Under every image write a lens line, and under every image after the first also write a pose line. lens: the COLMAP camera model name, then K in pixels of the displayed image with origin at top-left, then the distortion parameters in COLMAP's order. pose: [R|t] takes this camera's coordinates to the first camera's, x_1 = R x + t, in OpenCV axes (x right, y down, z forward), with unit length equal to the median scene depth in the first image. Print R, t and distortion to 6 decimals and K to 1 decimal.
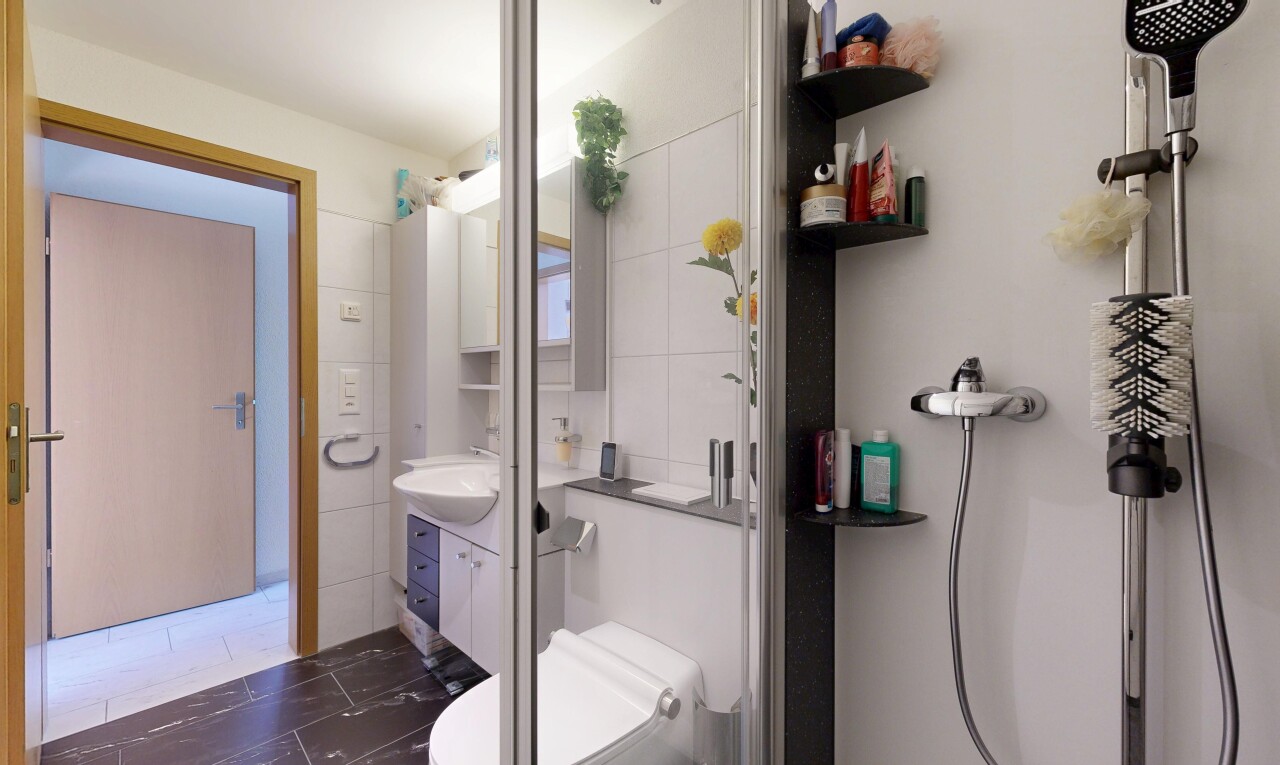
lens RADIAL K [[499.9, 0, 639.8], [0, 499.9, 387.2], [0, 0, 1]] dist [0.003031, 0.000368]
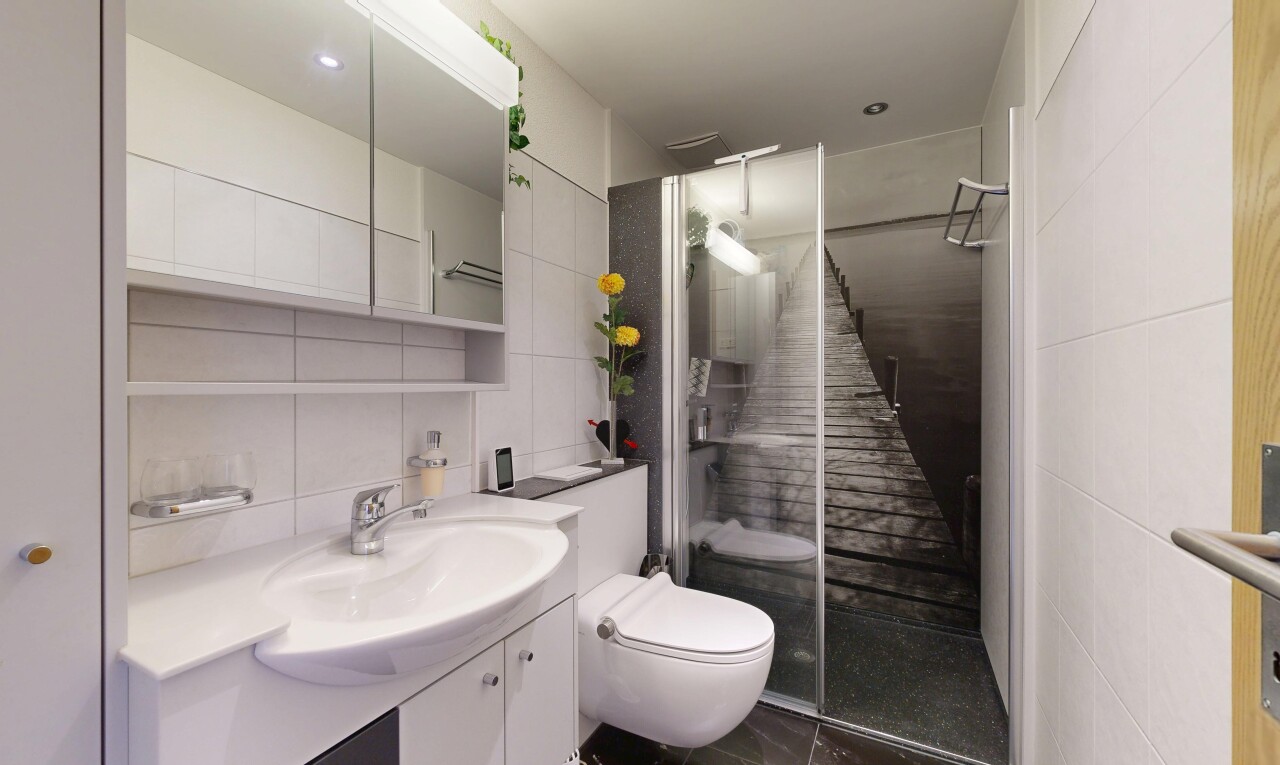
lens RADIAL K [[499.9, 0, 639.5], [0, 499.9, 383.4], [0, 0, 1]] dist [0.003031, 0.000368]
pose [[-0.282634, -0.006309, 0.959207, -0.984089], [0.000219, 0.999978, 0.006641, -0.010173], [-0.959228, 0.002087, -0.282626, 1.023721]]
